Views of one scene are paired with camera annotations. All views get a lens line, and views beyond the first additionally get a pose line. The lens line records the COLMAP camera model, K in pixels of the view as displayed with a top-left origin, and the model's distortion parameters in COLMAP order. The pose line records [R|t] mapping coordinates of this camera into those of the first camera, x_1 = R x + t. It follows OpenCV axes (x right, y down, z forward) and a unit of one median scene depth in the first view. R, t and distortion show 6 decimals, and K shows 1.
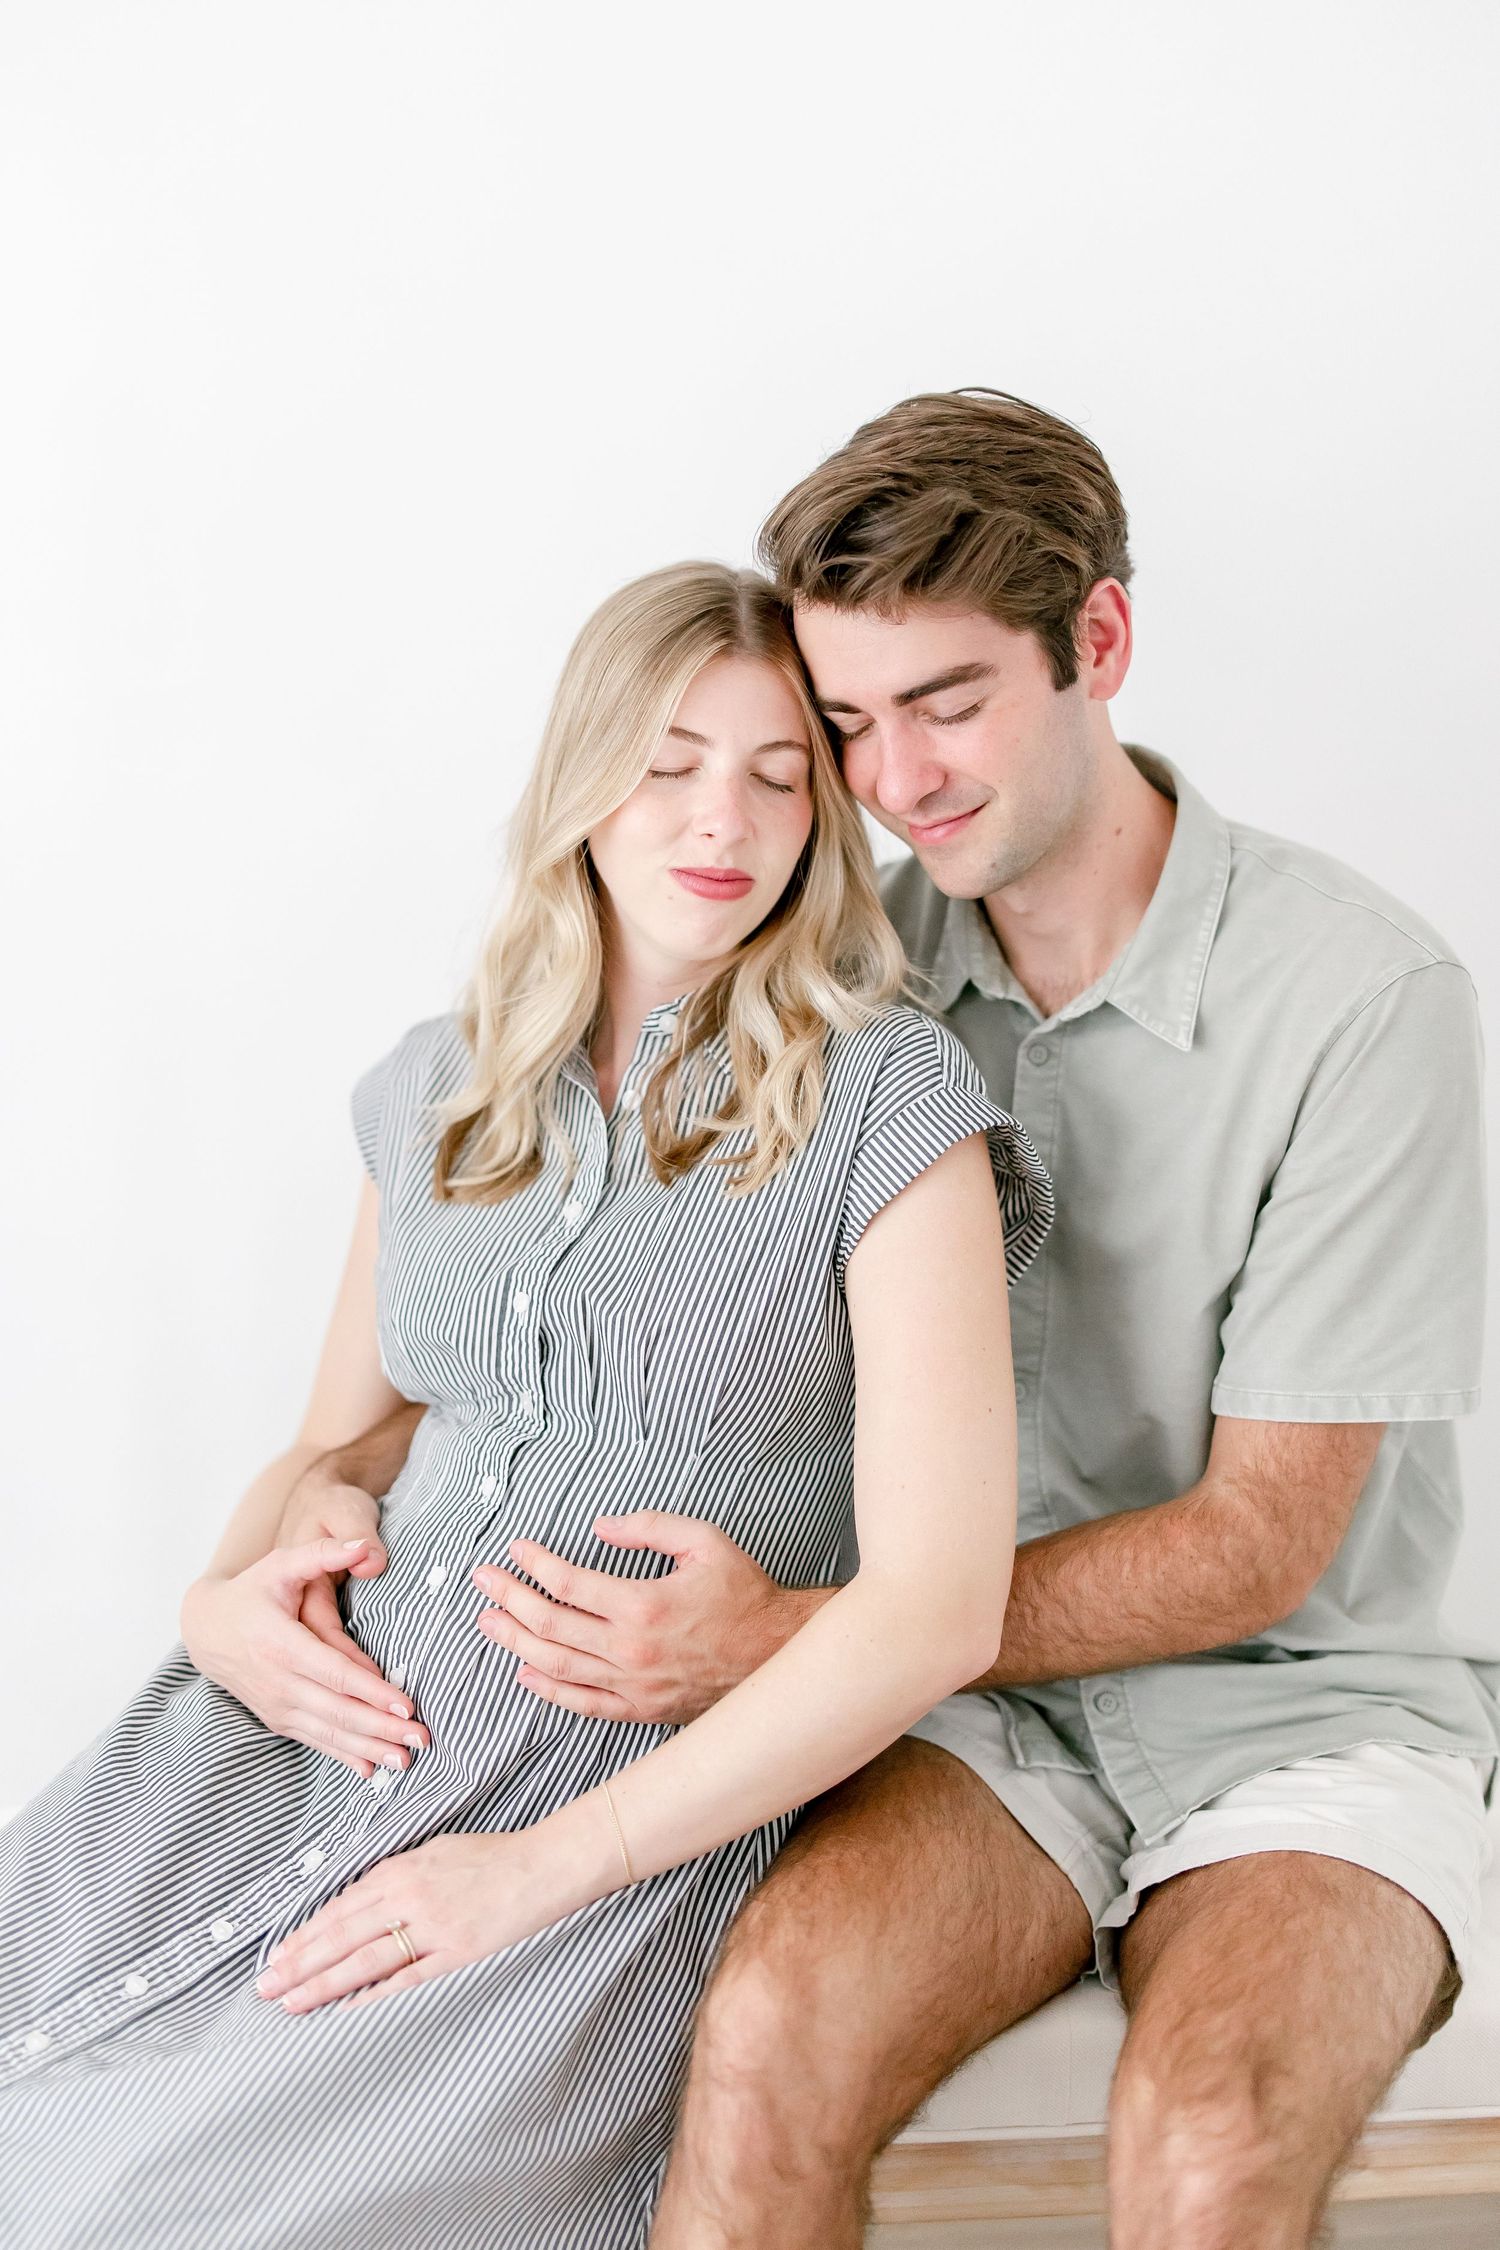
lens RADIAL K [[3071.6, 0, 750.1], [0, 3071.6, 1051.4], [0, 0, 1]] dist [-0.000748, -0.013305]
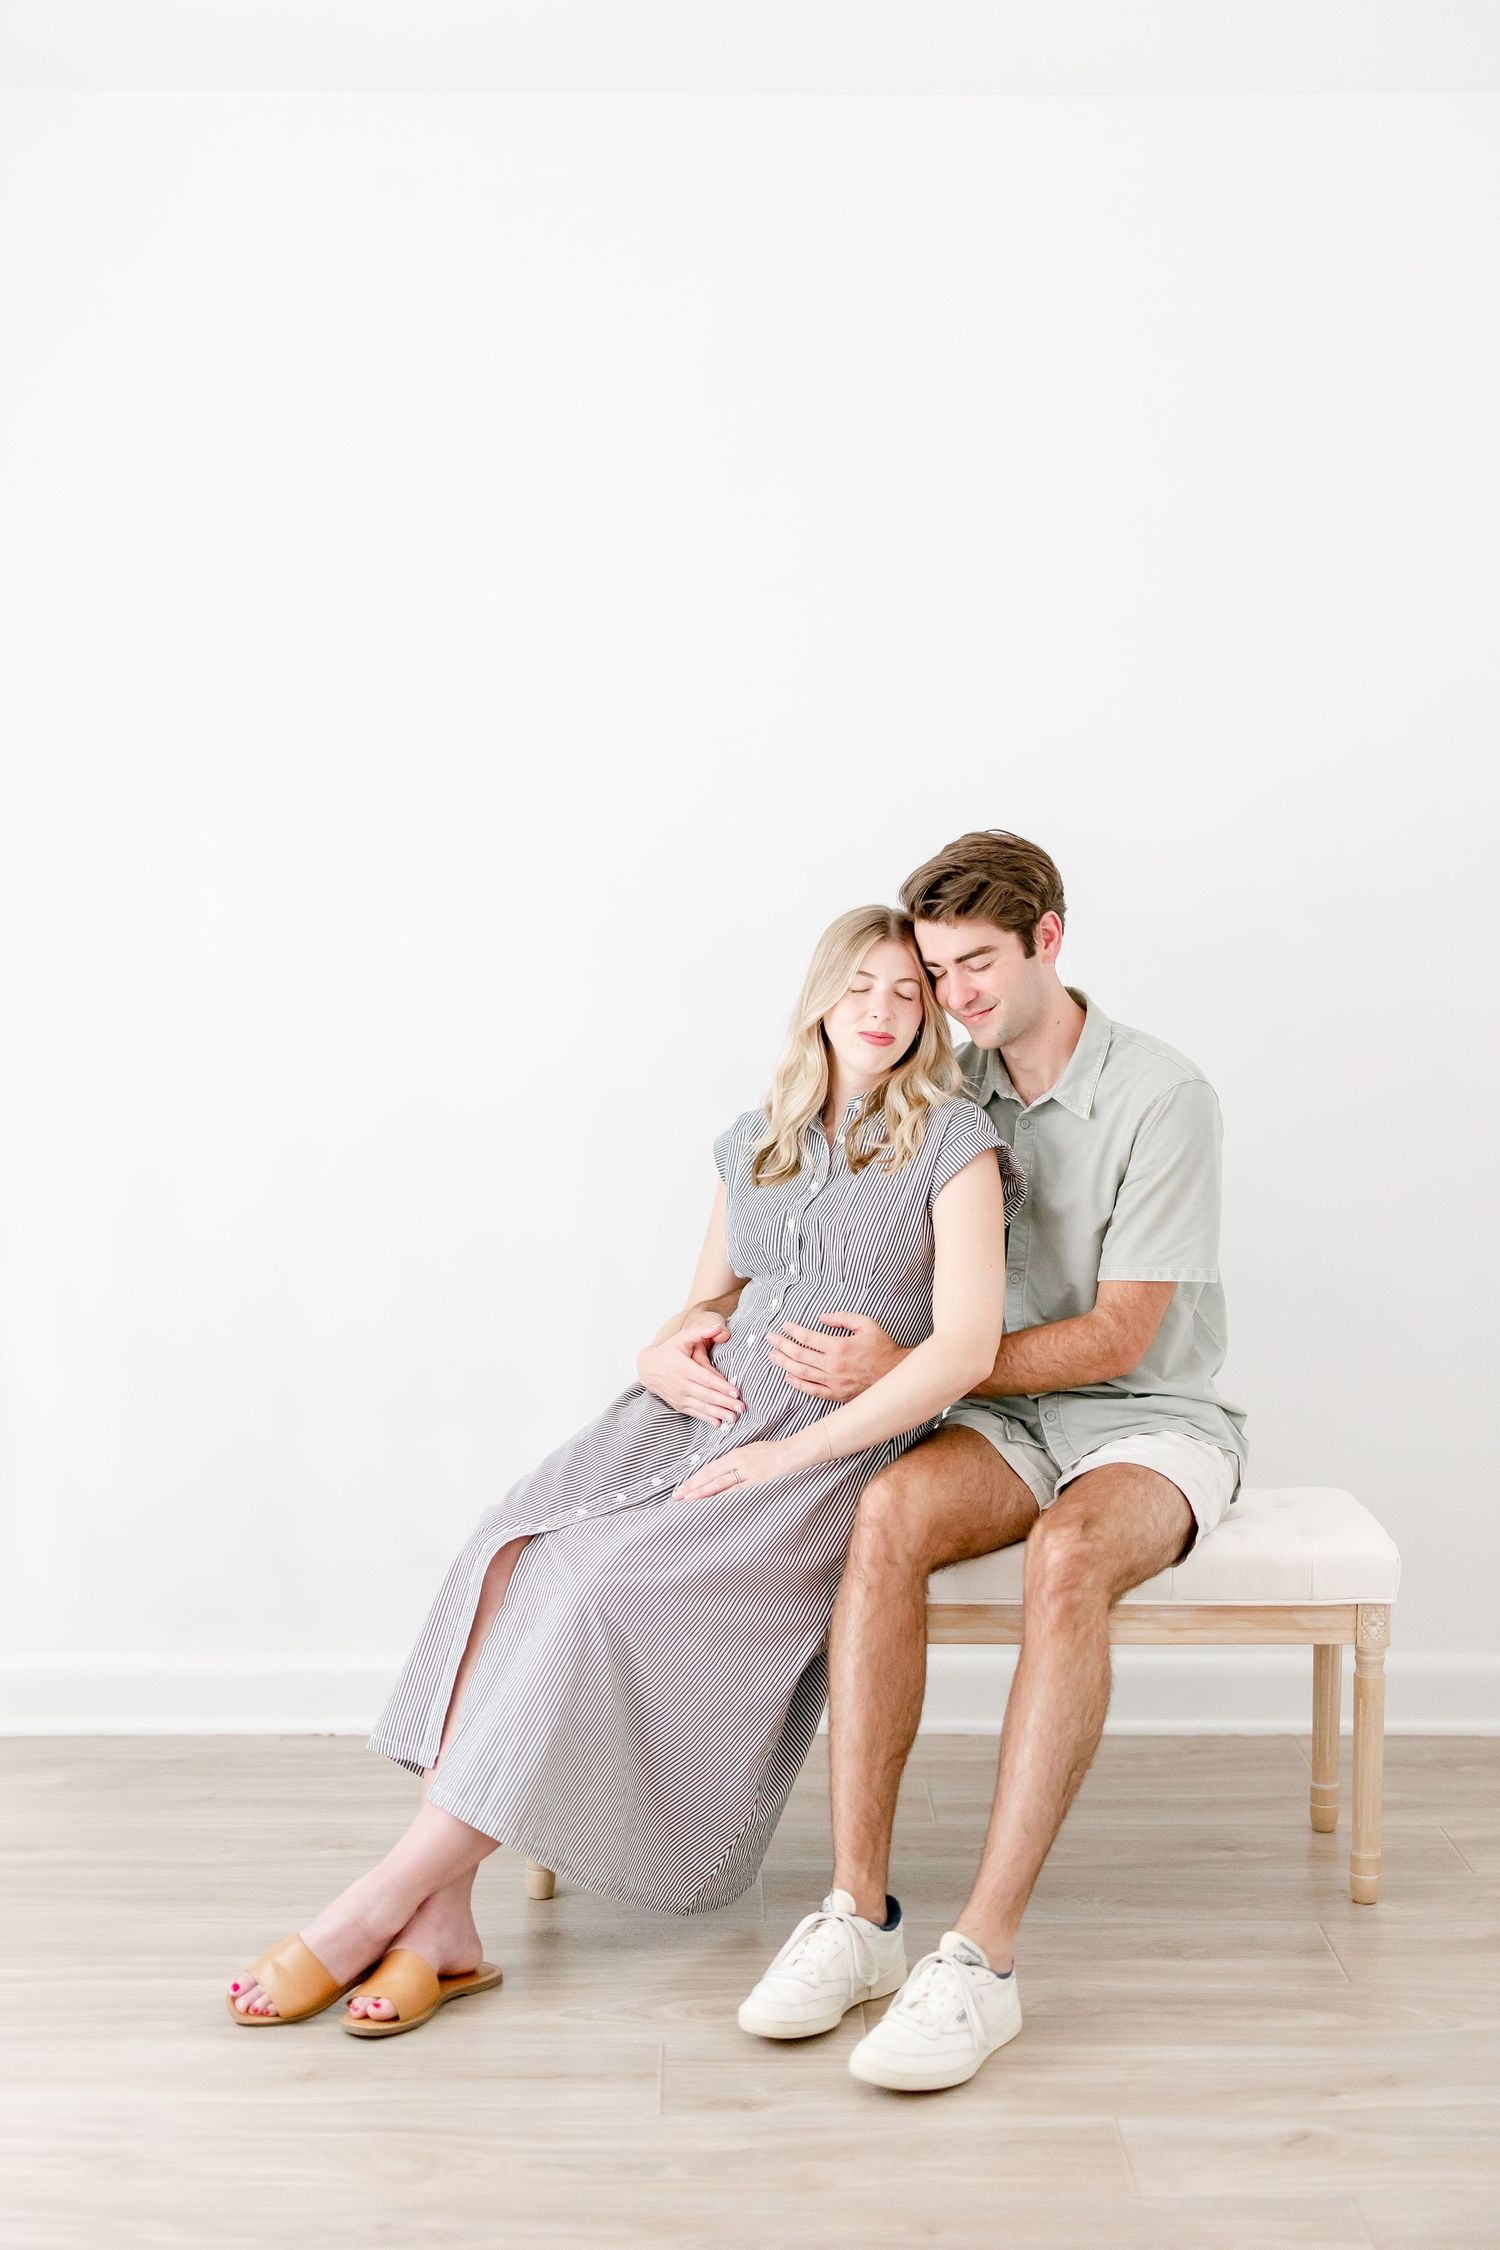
lens RADIAL K [[3168.0, 0, 750.0], [0, 3168.0, 1125.0], [0, 0, 1]] dist [-0.182287, -0.088482]
pose [[0.995661, 0.014386, -0.091933, 0.111844], [-0.023219, 0.995135, -0.095745, 0.237321], [0.090108, 0.097464, 0.991151, -1.352285]]
